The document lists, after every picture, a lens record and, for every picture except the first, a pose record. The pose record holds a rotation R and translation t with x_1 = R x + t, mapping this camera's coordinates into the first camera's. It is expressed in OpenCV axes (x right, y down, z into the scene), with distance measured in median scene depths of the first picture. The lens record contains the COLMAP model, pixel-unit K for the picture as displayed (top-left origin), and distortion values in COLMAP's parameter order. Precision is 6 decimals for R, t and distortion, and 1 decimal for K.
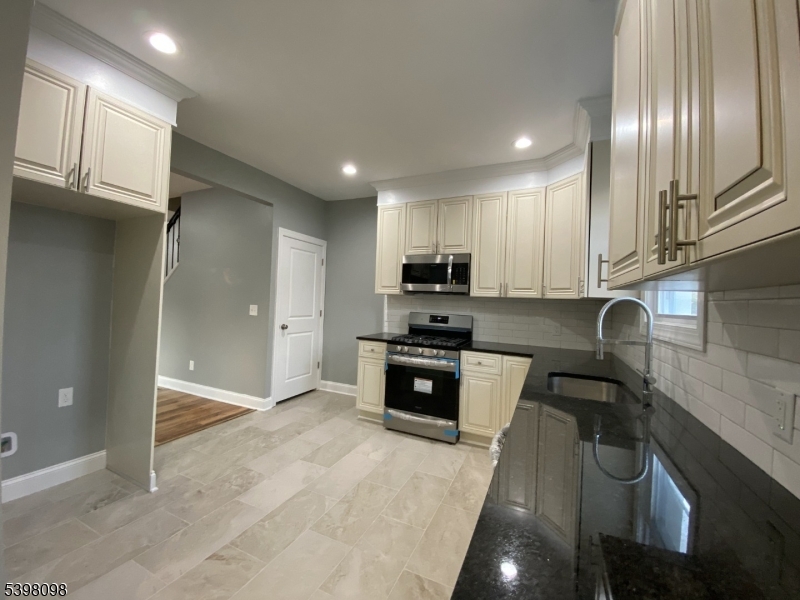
lens RADIAL K [[327.2, 0, 399.9], [0, 327.2, 296.9], [0, 0, 1]] dist [0.054886, -0.037792]
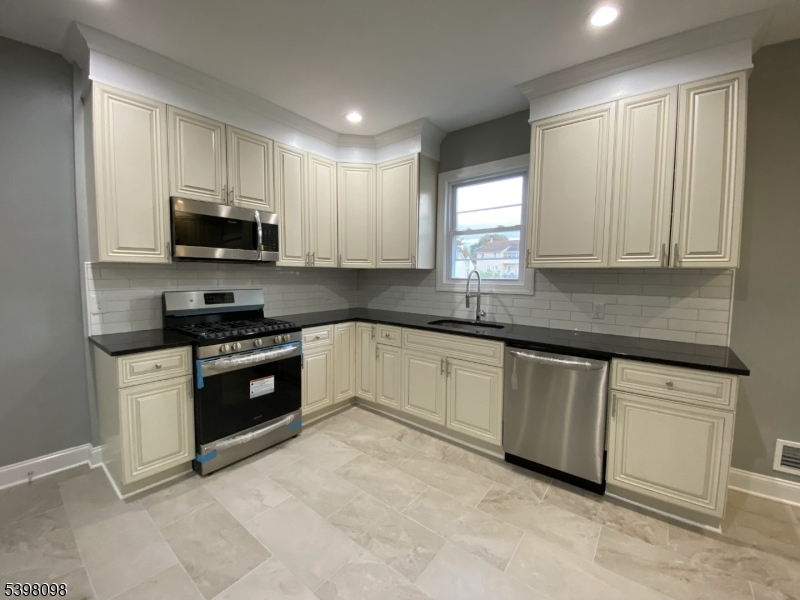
lens RADIAL K [[327.2, 0, 399.9], [0, 327.2, 296.9], [0, 0, 1]] dist [0.054886, -0.037792]
pose [[0.234327, -0.108645, 0.966068, -0.560406], [-0.015725, 0.993182, 0.115509, -0.026775], [-0.972031, -0.042258, 0.231021, 0.518097]]
